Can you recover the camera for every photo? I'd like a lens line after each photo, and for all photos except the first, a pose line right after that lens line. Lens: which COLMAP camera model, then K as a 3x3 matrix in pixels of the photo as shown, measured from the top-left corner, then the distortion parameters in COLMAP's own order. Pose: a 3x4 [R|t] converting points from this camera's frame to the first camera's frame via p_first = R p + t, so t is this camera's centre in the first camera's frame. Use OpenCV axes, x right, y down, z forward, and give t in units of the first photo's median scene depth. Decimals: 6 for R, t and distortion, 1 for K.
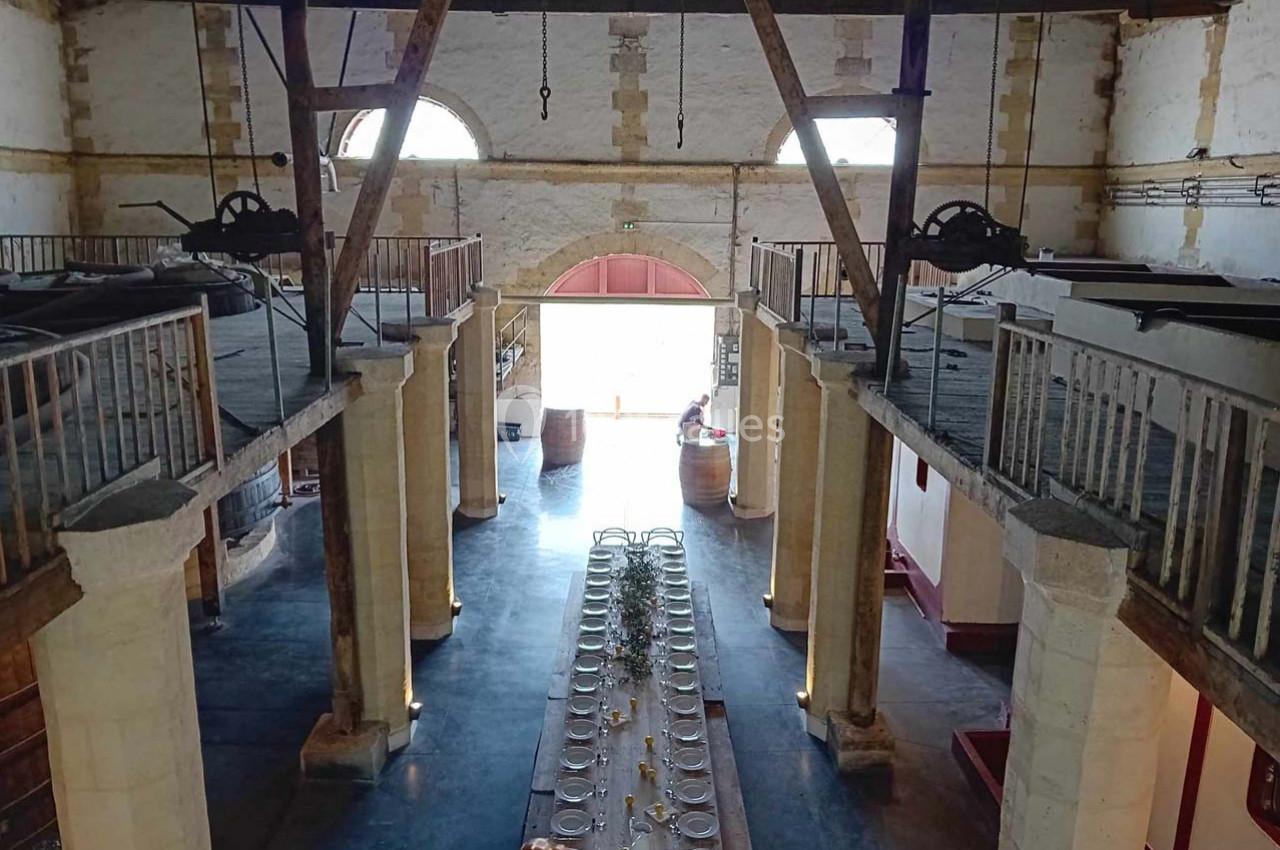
lens RADIAL K [[1007.3, 0, 639.4], [0, 1007.3, 424.4], [0, 0, 1]] dist [0.046828, -0.095507]
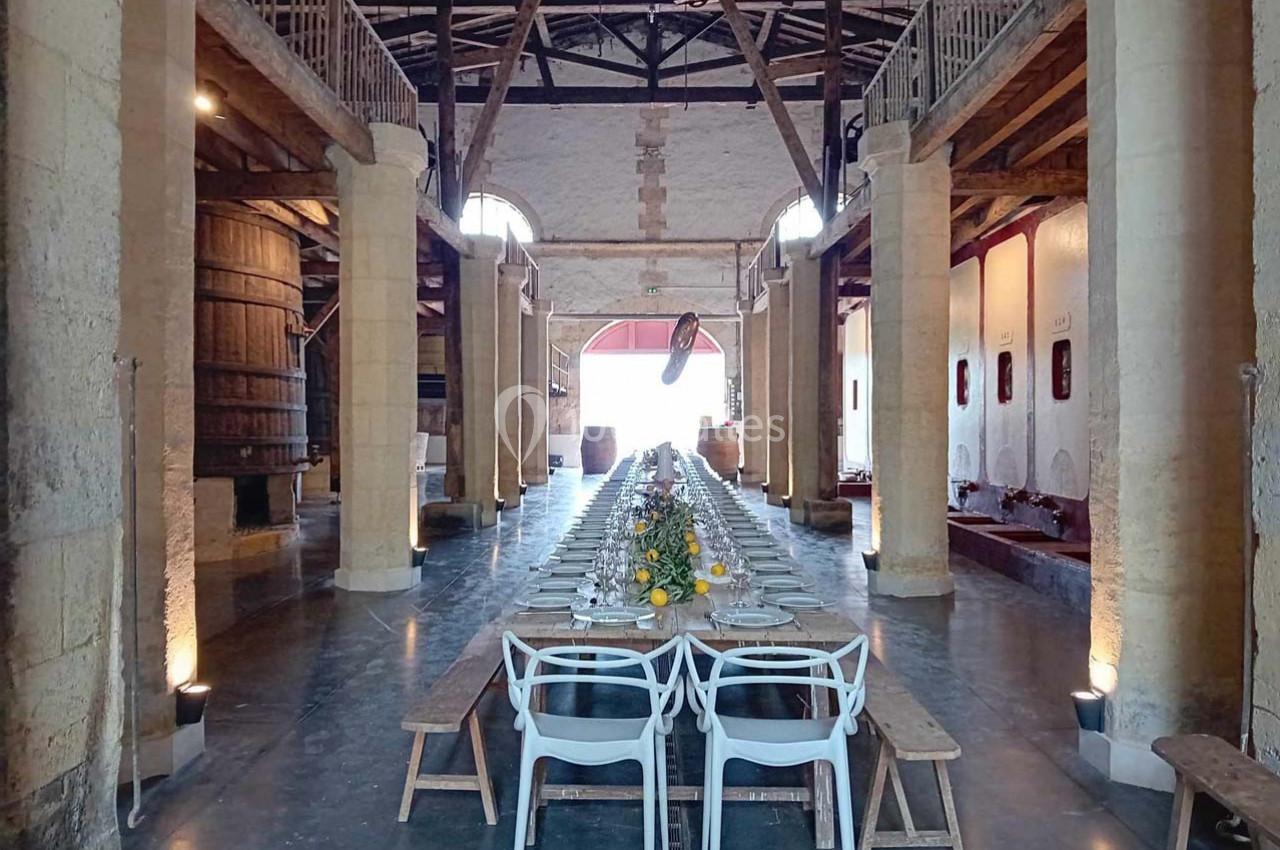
lens RADIAL K [[1007.3, 0, 639.1], [0, 1007.3, 425.0], [0, 0, 1]] dist [0.046828, -0.095507]
pose [[0.999651, -0.014045, -0.022396, -0.001441], [0.008772, 0.975425, -0.220155, 0.237799], [0.024938, 0.219882, 0.975208, -0.169228]]
